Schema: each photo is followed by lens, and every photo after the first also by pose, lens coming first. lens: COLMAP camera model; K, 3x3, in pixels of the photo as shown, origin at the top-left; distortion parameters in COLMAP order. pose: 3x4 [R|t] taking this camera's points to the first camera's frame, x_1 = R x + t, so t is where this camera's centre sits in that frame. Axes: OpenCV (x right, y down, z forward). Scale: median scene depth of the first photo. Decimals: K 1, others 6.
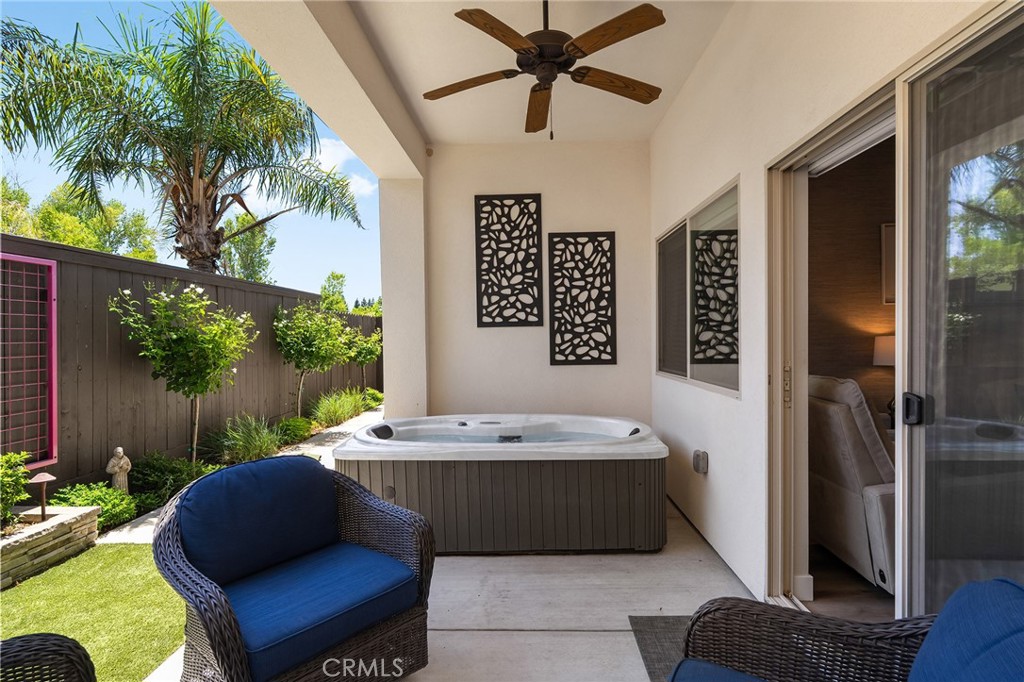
lens RADIAL K [[522.8, 0, 512.0], [0, 522.8, 339.1], [0, 0, 1]] dist [-0.001611, -0.000140]
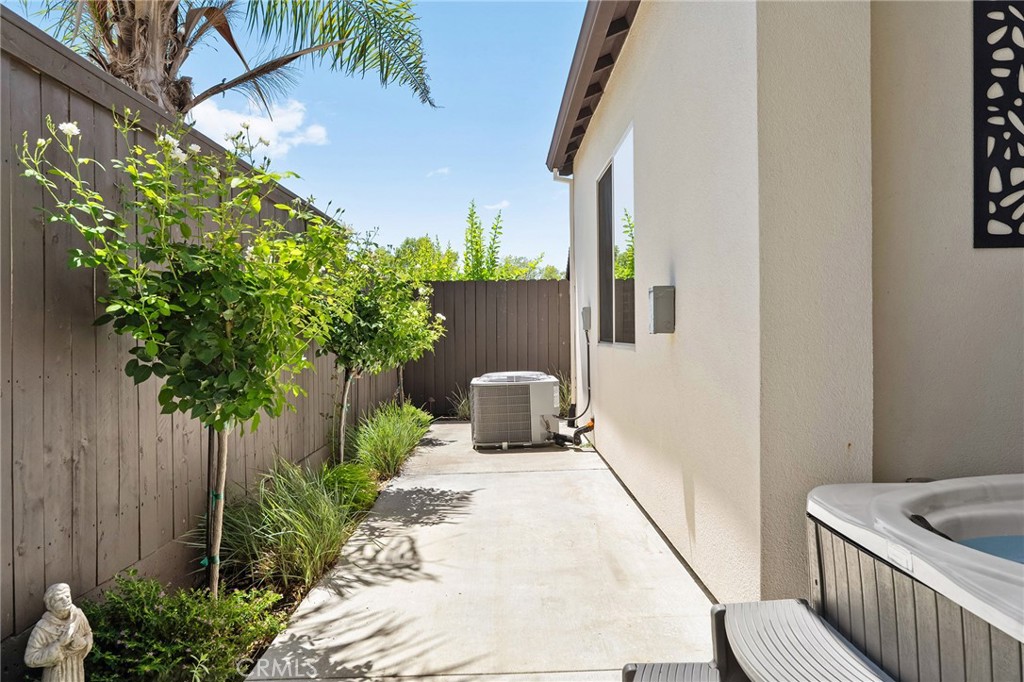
lens RADIAL K [[716.7, 0, 513.4], [0, 716.7, 341.7], [0, 0, 1]] dist [-0.001335, 0.001781]
pose [[0.998455, 0.000039, 0.055563, -0.443473], [-0.000551, 0.999958, 0.009198, 0.043568], [-0.055560, -0.009215, 0.998413, 0.479906]]
